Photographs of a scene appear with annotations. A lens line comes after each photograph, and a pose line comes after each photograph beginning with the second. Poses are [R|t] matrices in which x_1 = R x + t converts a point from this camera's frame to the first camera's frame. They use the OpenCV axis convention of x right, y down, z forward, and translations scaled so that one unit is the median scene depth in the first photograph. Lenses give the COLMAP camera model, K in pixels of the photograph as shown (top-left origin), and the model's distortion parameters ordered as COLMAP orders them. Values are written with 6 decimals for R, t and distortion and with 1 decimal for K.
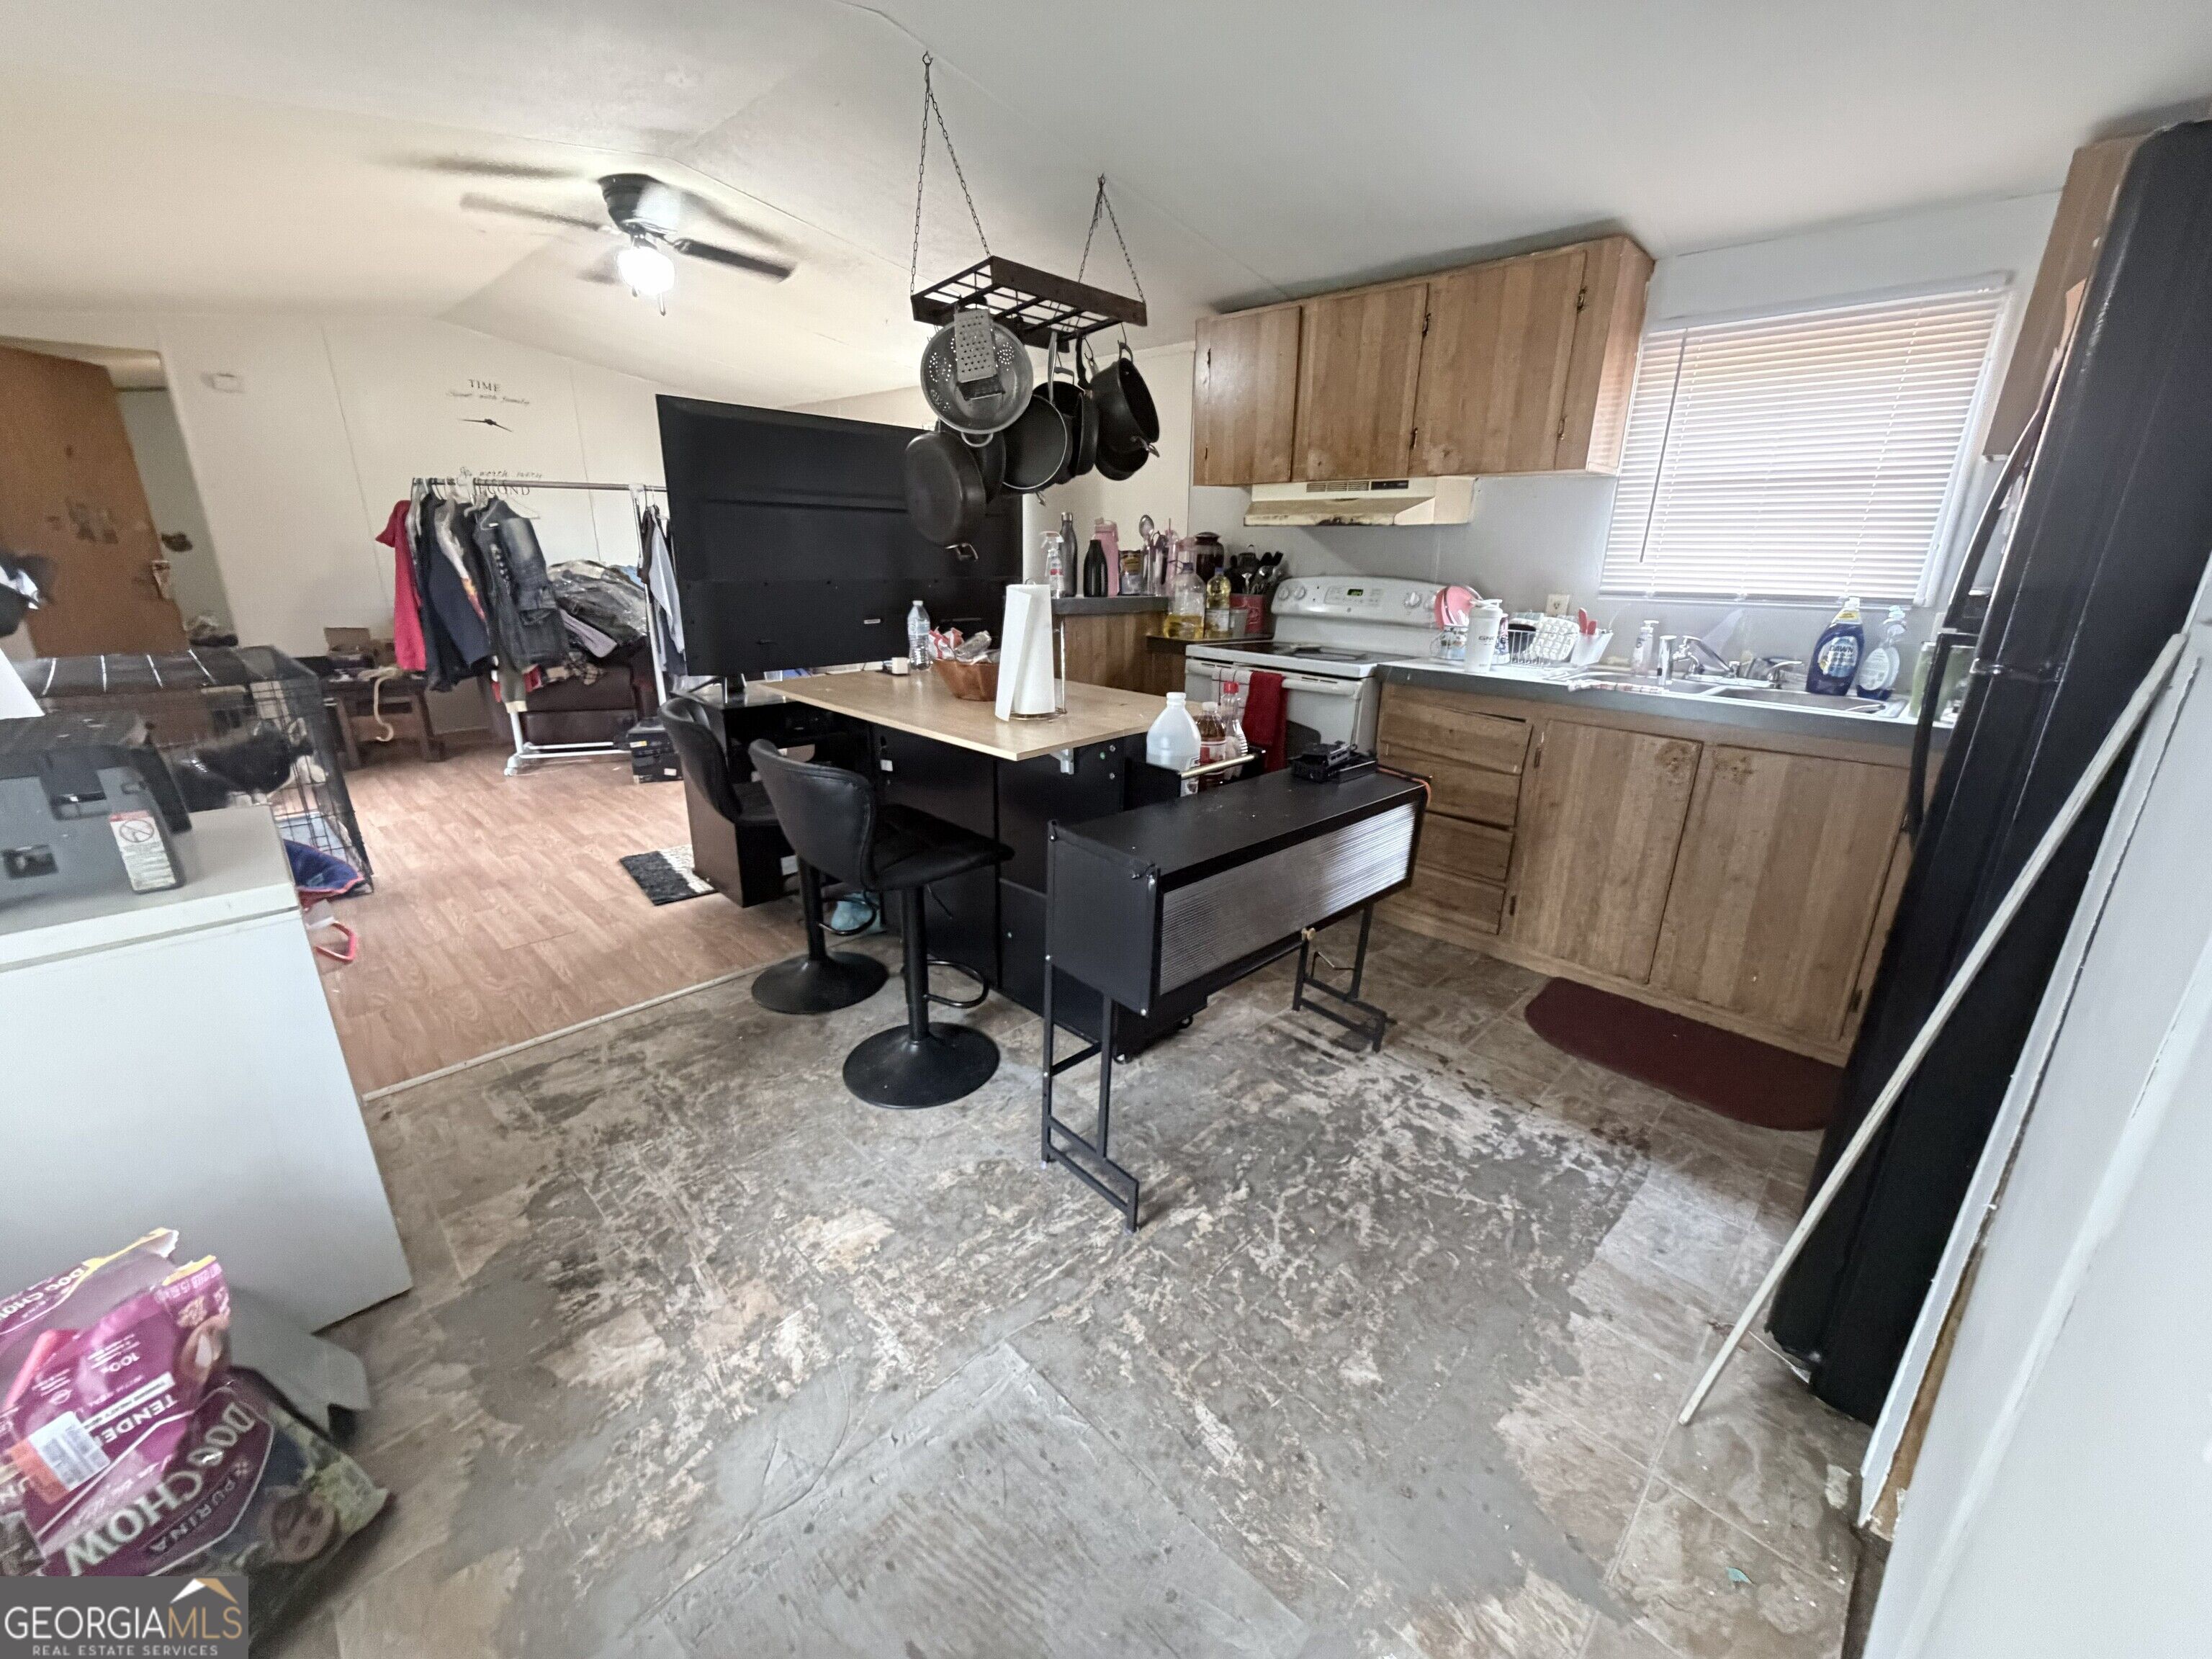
lens RADIAL K [[887.8, 0, 1103.9], [0, 887.8, 825.1], [0, 0, 1]] dist [-0.000091, 0.000247]
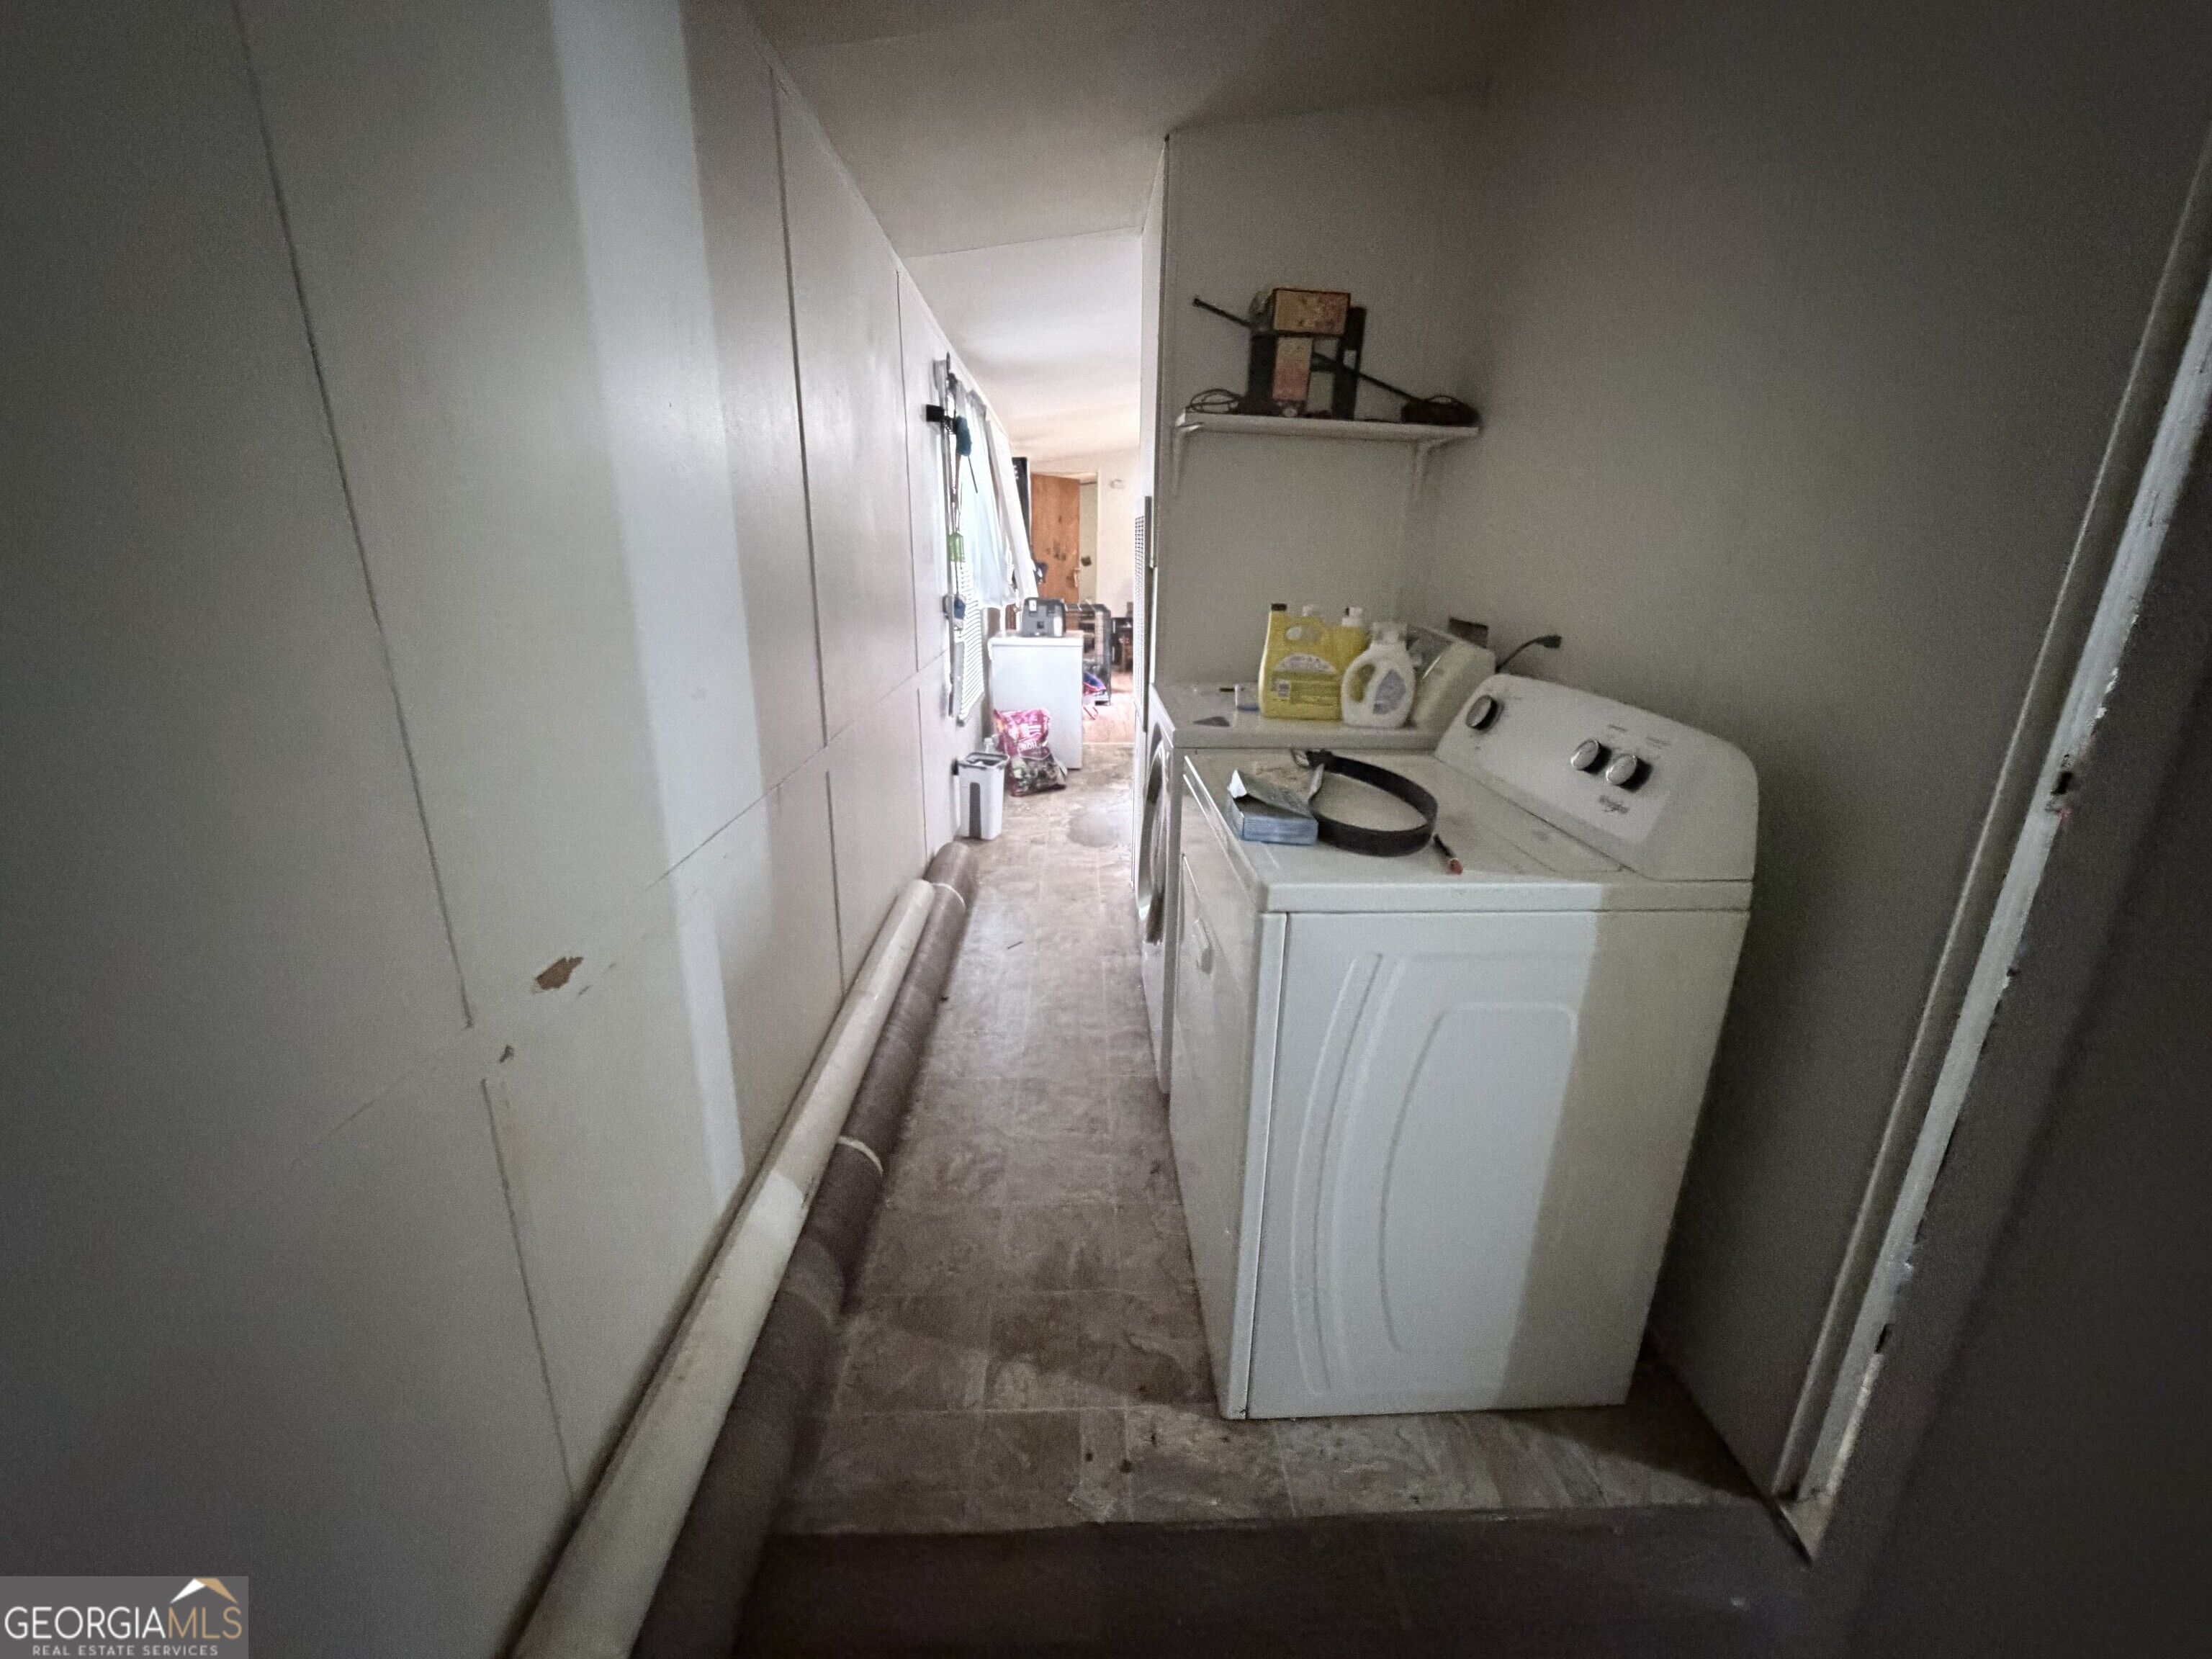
lens RADIAL K [[887.8, 0, 1109.0], [0, 887.8, 831.2], [0, 0, 1]] dist [-0.000091, 0.000247]
pose [[0.722990, 0.200848, -0.661018, 1.621994], [-0.215133, 0.974687, 0.060854, 0.526049], [0.656508, 0.098210, 0.747898, -1.485931]]
